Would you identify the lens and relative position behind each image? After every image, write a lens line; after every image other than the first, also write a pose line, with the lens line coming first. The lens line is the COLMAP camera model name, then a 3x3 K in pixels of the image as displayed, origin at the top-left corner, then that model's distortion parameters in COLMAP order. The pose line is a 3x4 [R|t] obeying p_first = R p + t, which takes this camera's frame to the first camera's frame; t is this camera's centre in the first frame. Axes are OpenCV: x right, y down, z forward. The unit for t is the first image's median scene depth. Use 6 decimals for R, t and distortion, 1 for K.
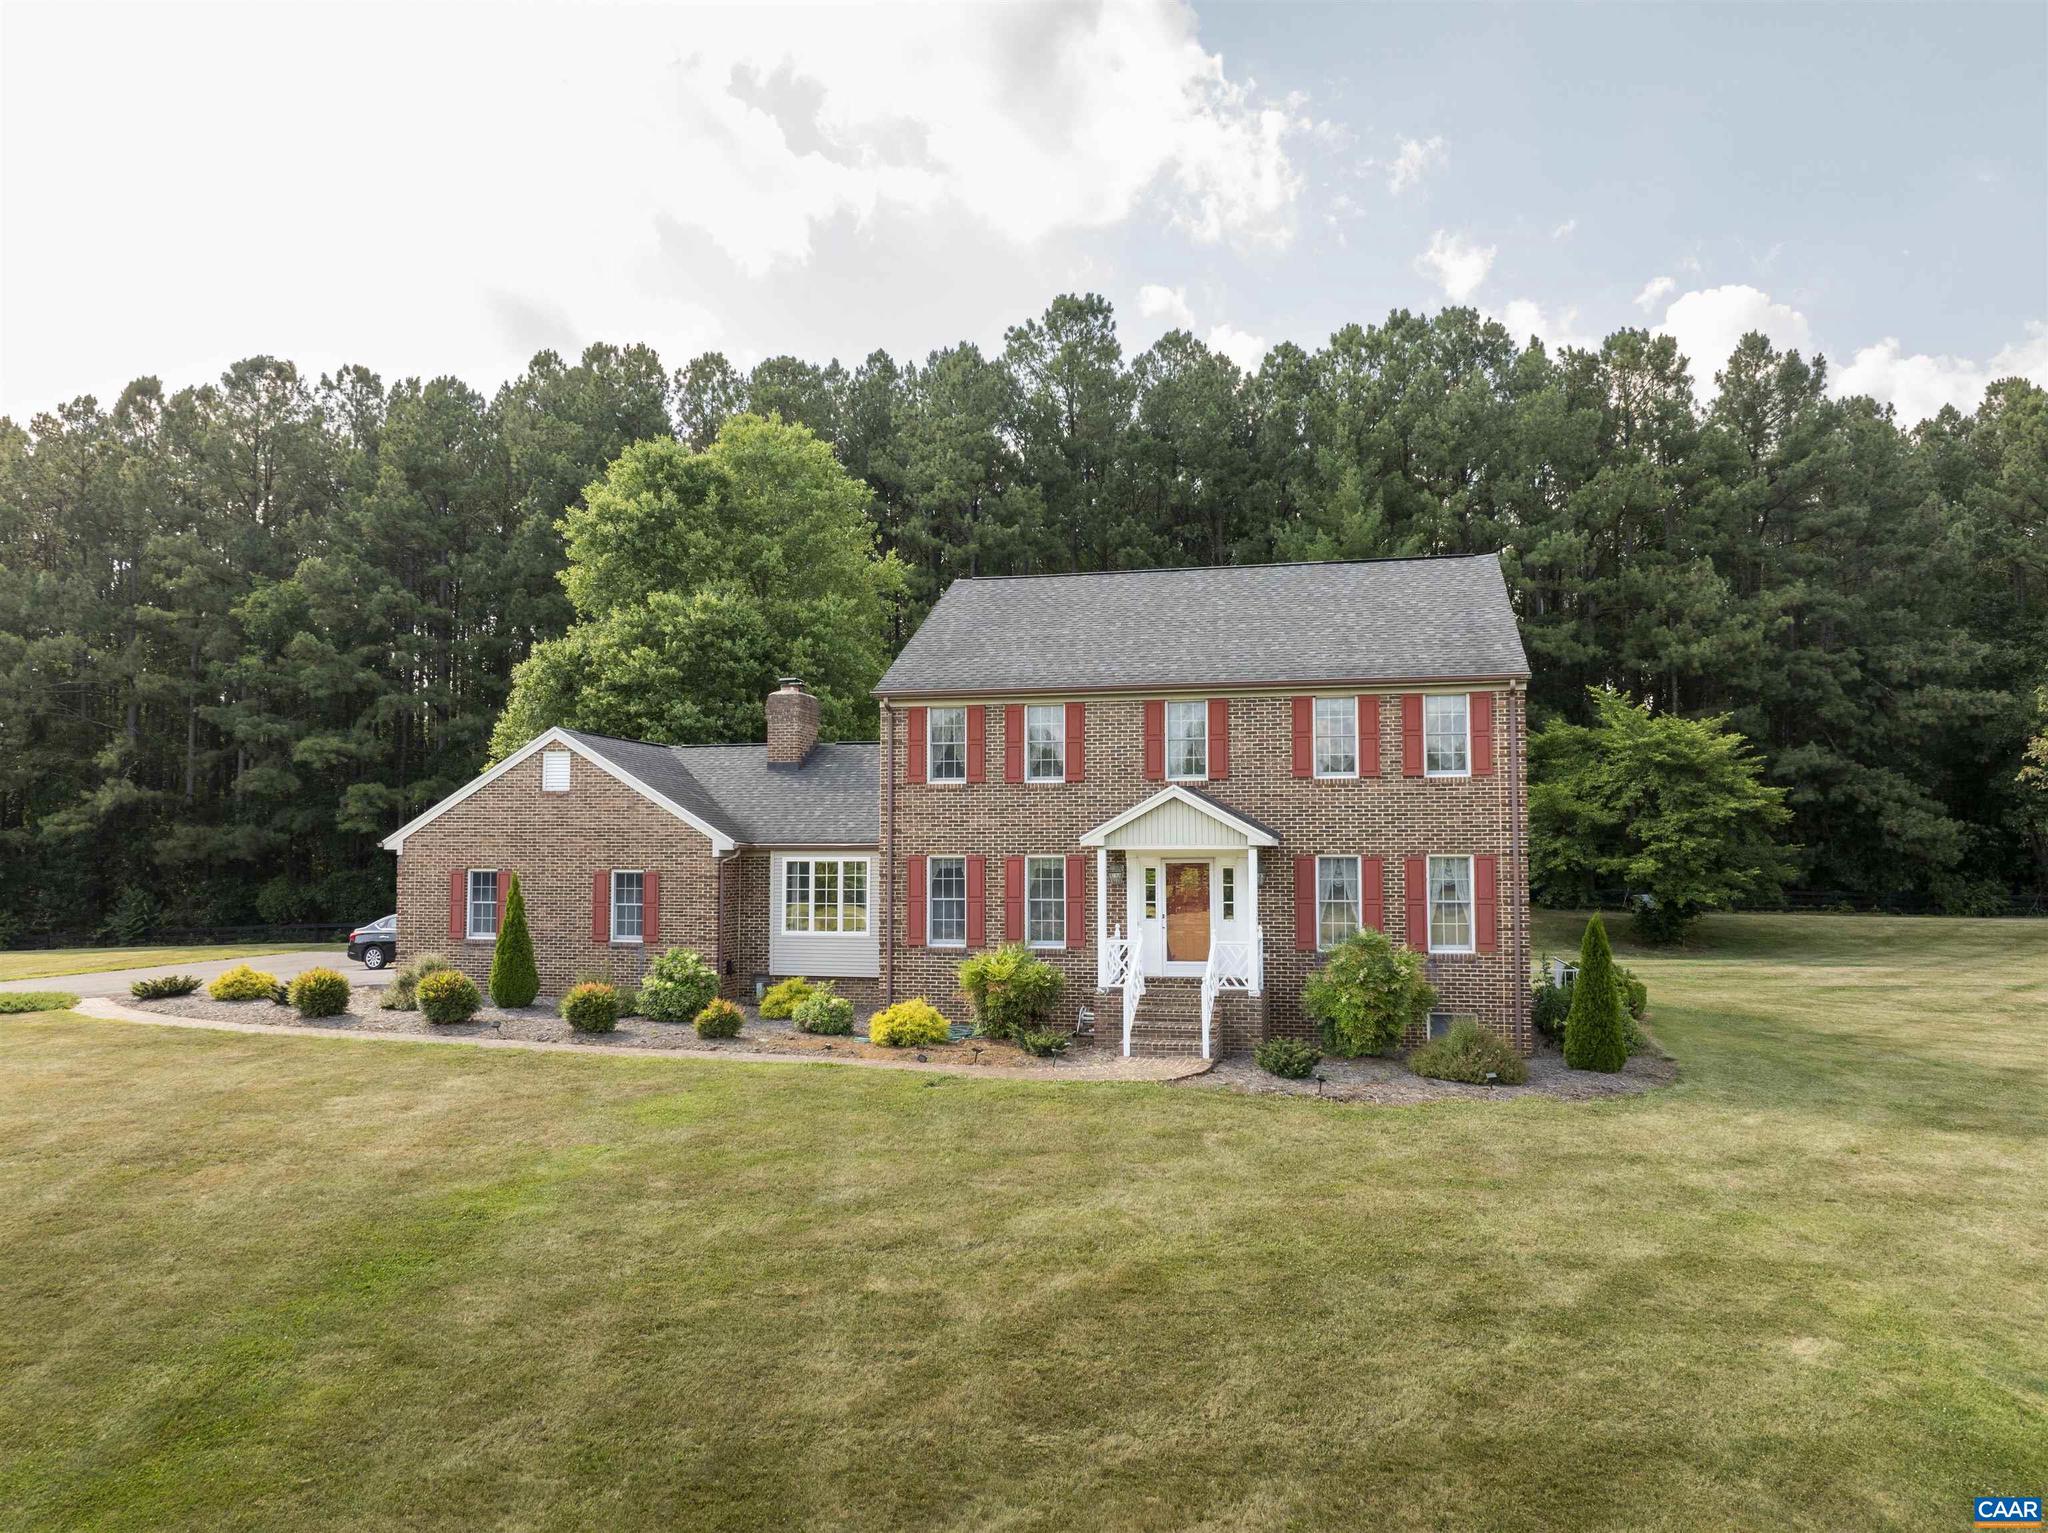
lens RADIAL K [[1447.0, 0, 1024.0], [0, 1447.0, 765.2], [0, 0, 1]] dist [-0.034854, -0.002583]
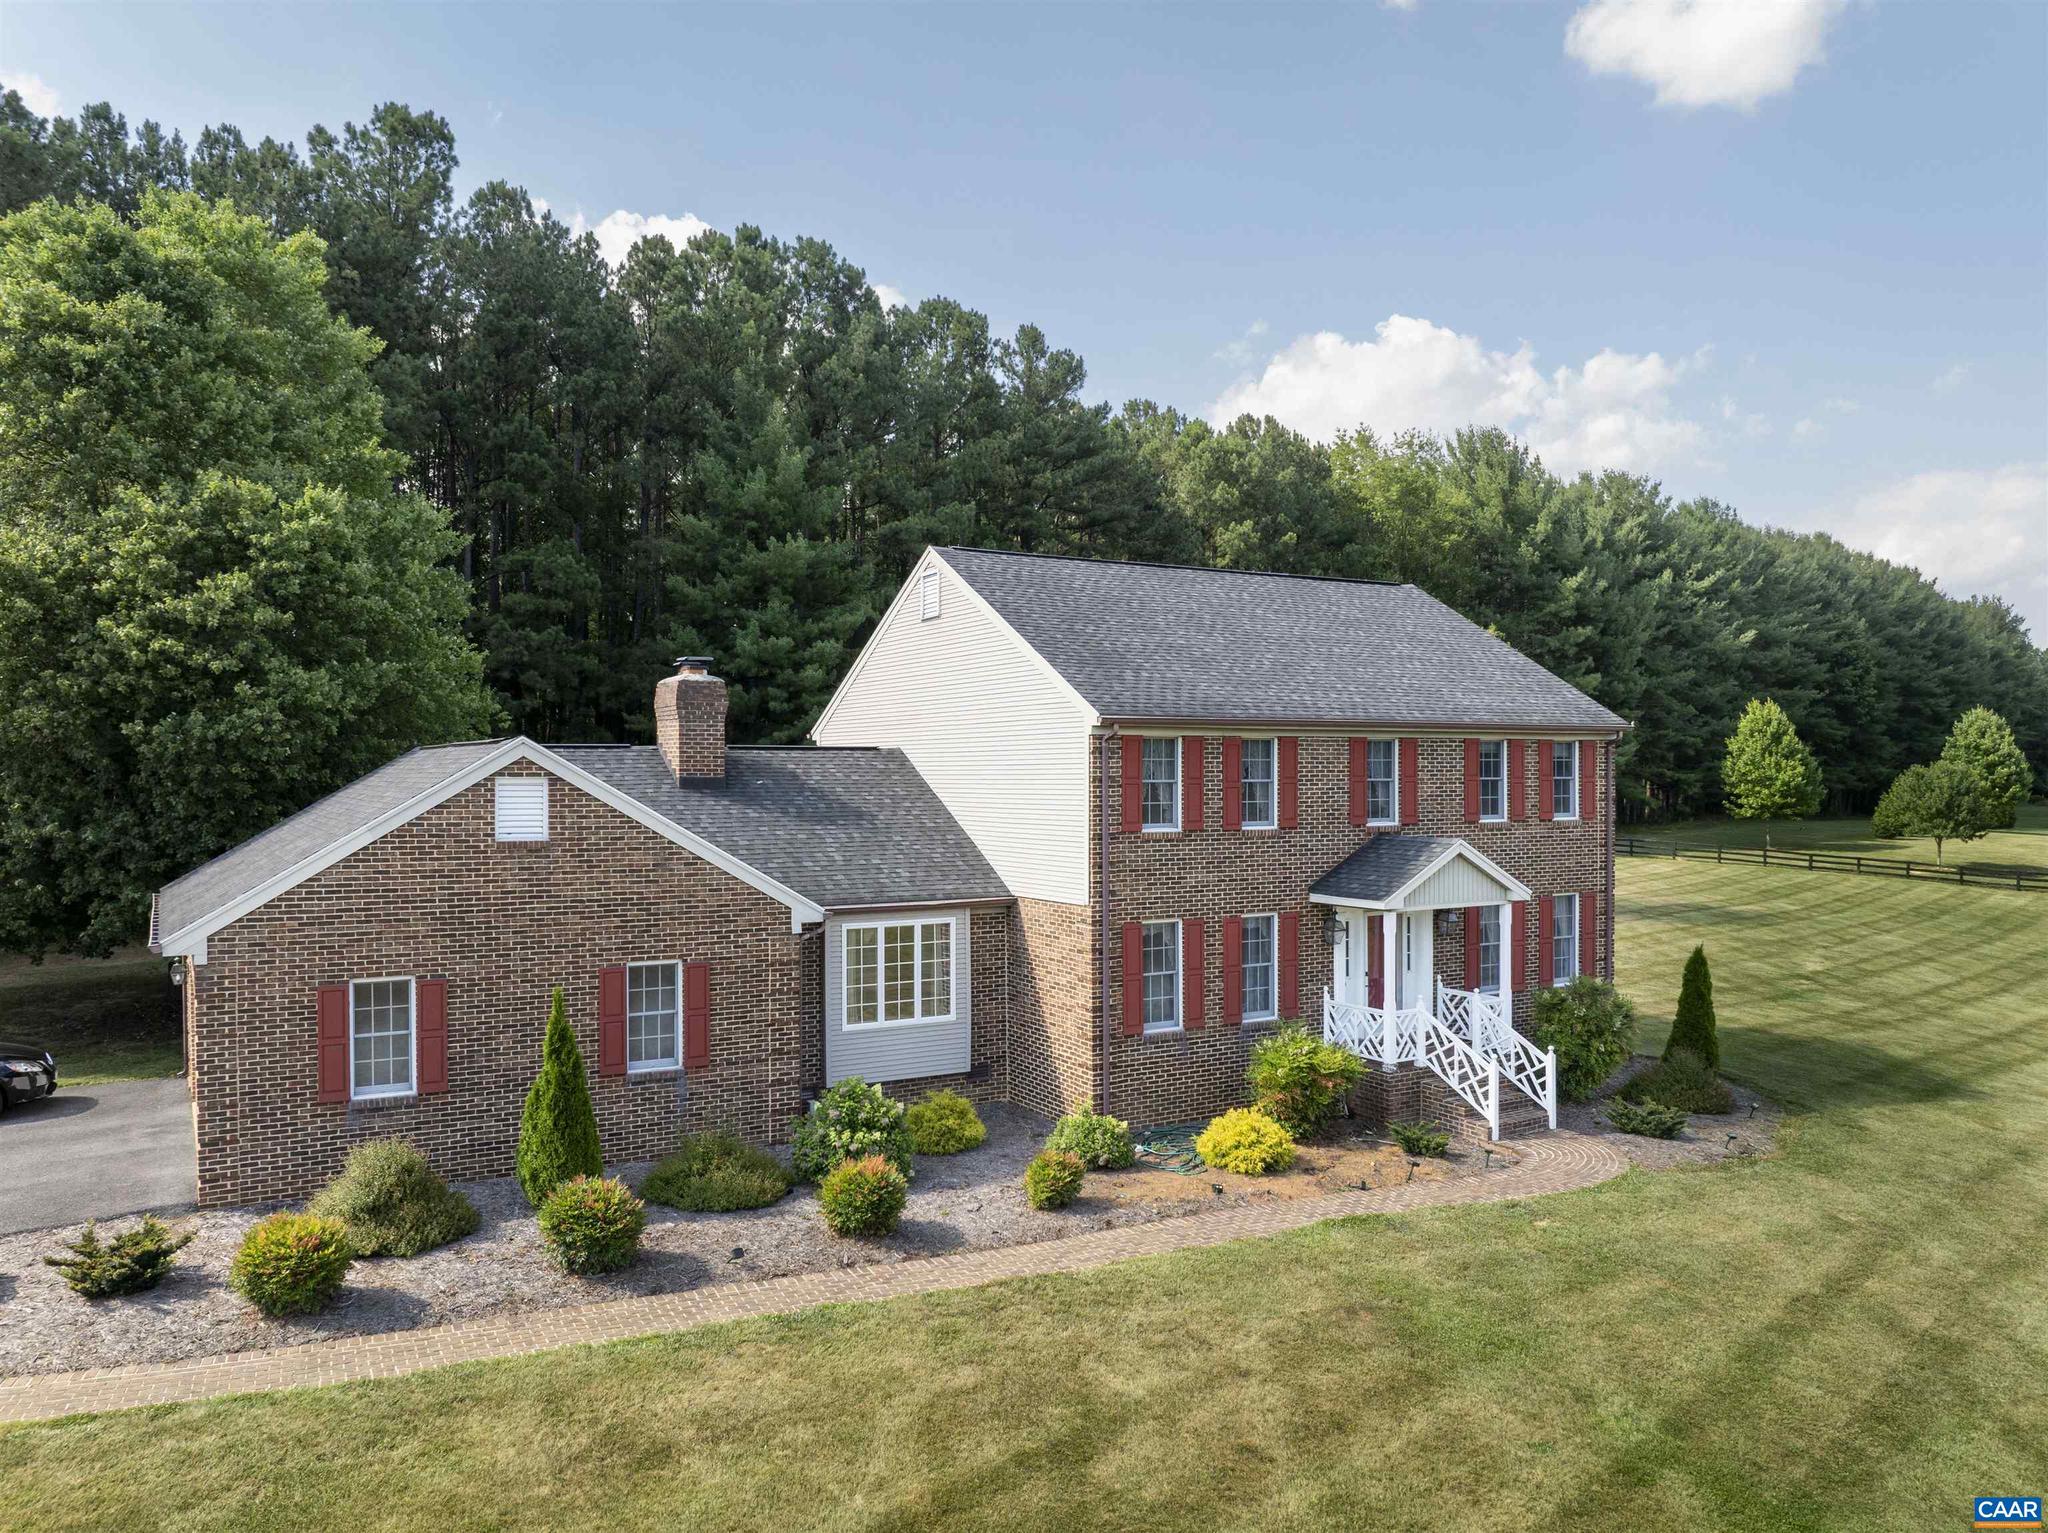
lens RADIAL K [[1494.0, 0, 1018.2], [0, 1494.0, 772.2], [0, 0, 1]] dist [-0.035363, -0.001268]
pose [[0.723502, -0.003058, 0.690315, -0.617679], [-0.042547, 0.997892, 0.049013, -0.052131], [-0.689010, -0.064832, 0.721846, 0.407556]]
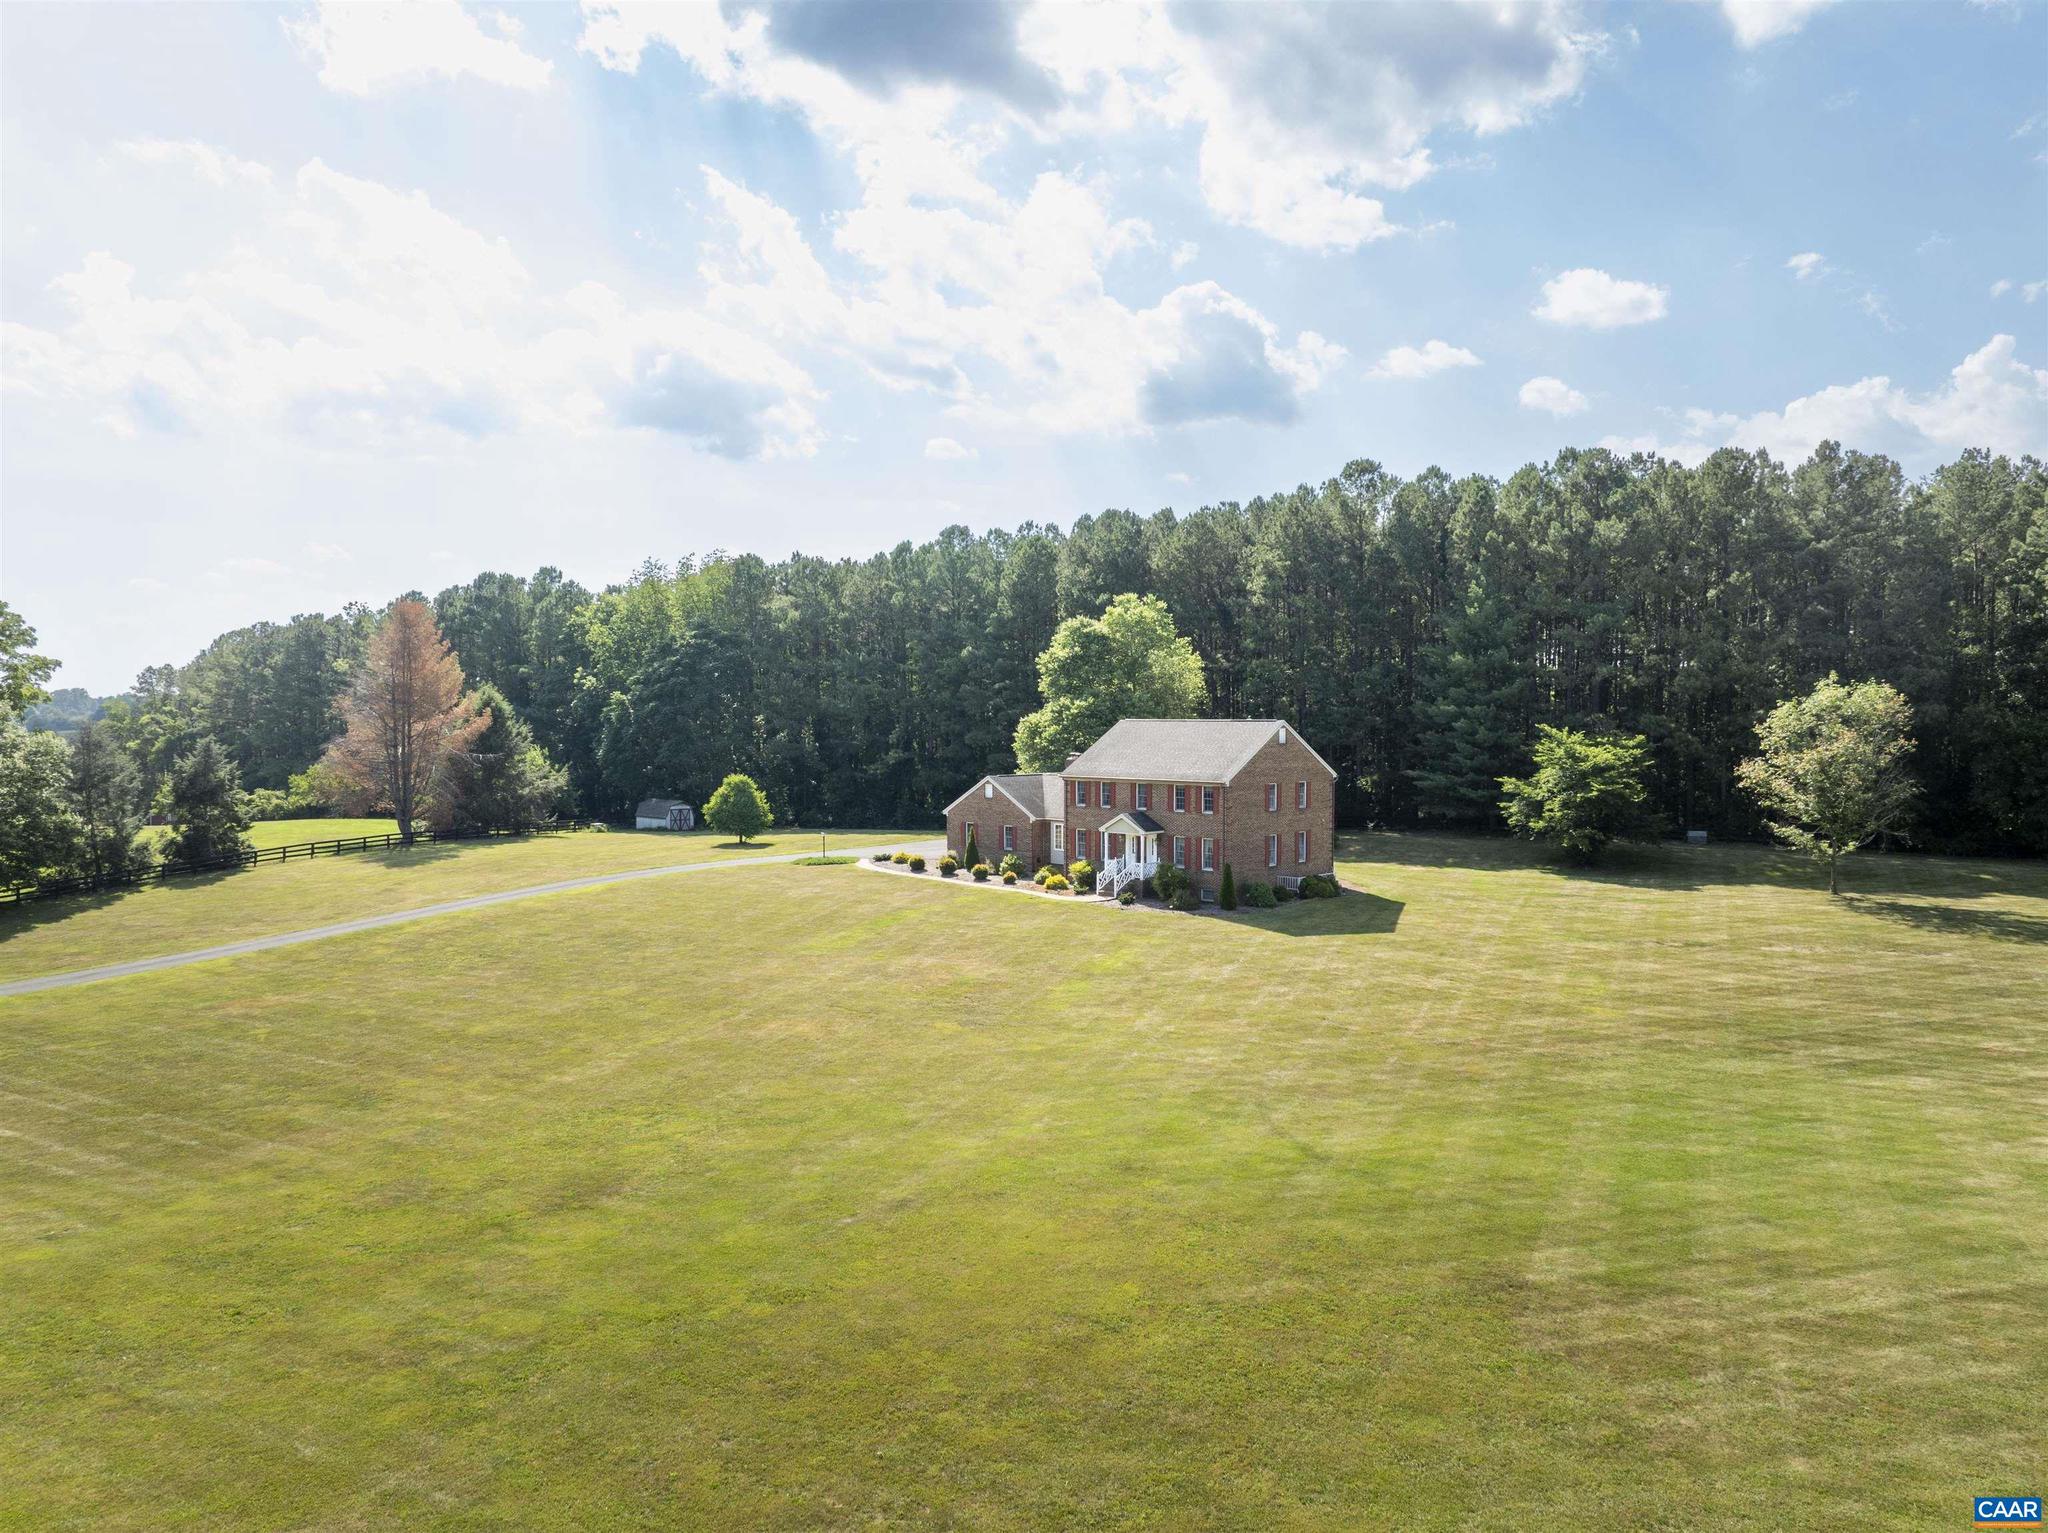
lens RADIAL K [[1447.0, 0, 1024.0], [0, 1447.0, 765.2], [0, 0, 1]] dist [-0.034854, -0.002583]
pose [[0.860348, 0.017389, -0.509410, 1.254675], [0.035610, 0.994925, 0.094104, -0.326625], [0.508461, -0.099102, 0.855363, -1.498677]]
